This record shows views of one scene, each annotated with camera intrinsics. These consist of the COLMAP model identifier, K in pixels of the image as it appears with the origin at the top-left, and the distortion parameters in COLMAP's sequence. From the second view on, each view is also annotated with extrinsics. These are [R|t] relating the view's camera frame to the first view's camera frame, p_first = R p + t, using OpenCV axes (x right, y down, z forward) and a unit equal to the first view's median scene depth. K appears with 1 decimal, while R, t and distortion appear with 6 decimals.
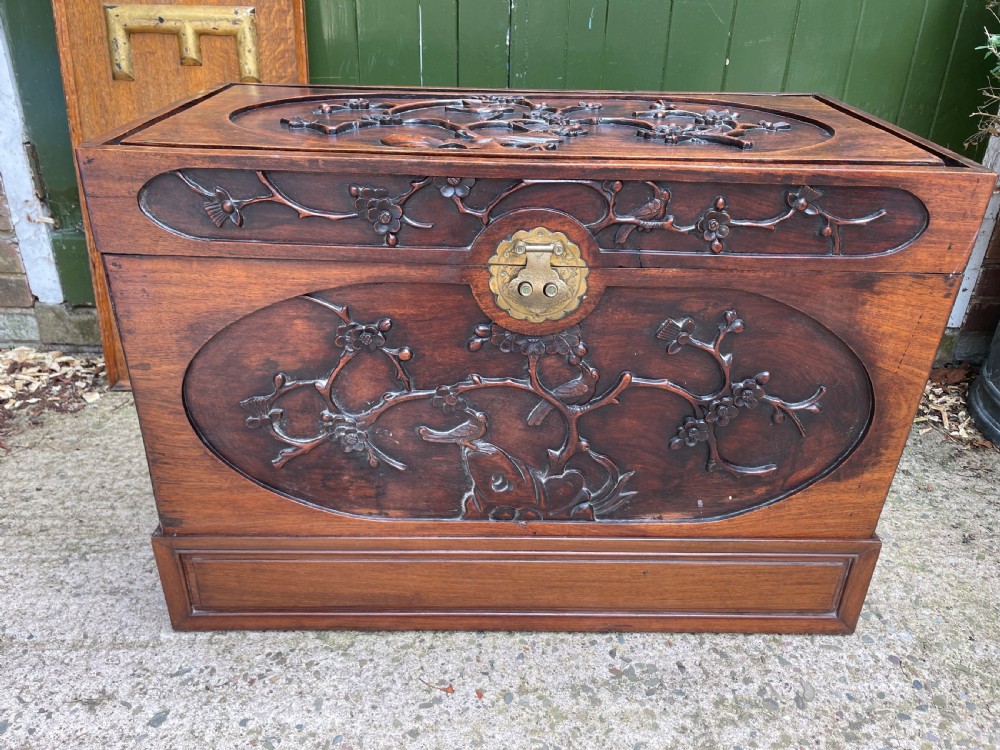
lens RADIAL K [[758.4, 0, 502.5], [0, 758.4, 369.5], [0, 0, 1]] dist [0.077743, -0.109610]
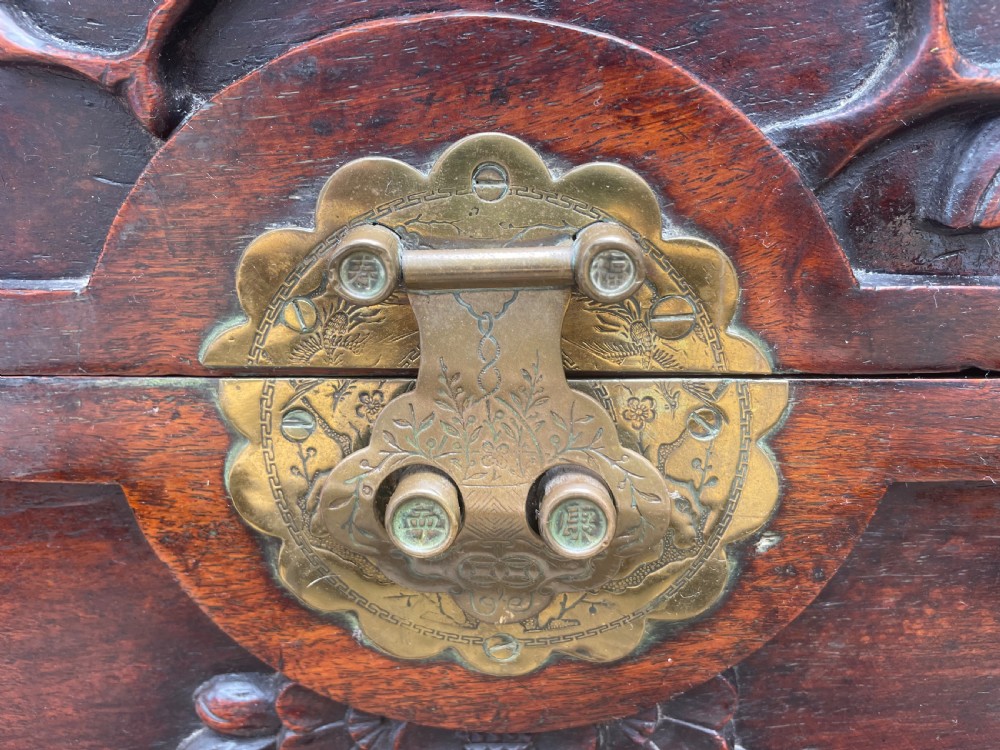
lens RADIAL K [[824.6, 0, 507.2], [0, 824.6, 371.8], [0, 0, 1]] dist [0.012586, 0.001677]
pose [[0.999198, -0.025034, -0.031236, 0.044904], [0.019536, 0.986048, -0.165310, -0.084851], [0.034939, 0.164568, 0.985747, 0.653192]]
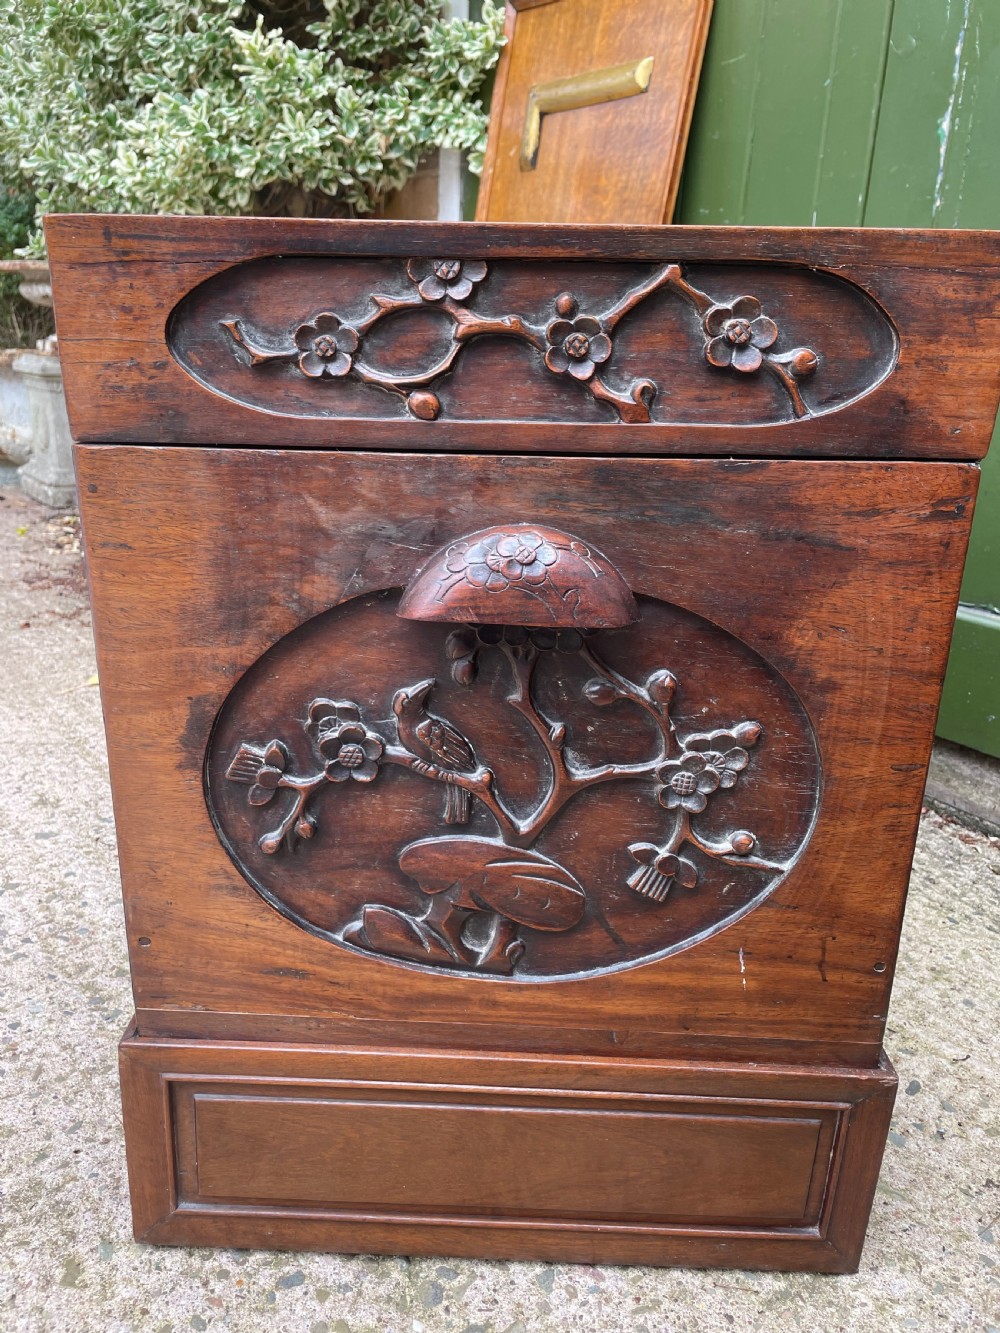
lens RADIAL K [[1011.0, 0, 493.3], [0, 1011.0, 660.7], [0, 0, 1]] dist [0.077743, -0.109610]
pose [[0.608543, 0.259285, -0.749964, 0.749990], [-0.390406, 0.920642, 0.001507, 0.023138], [0.690839, 0.291873, 0.661476, 0.427433]]
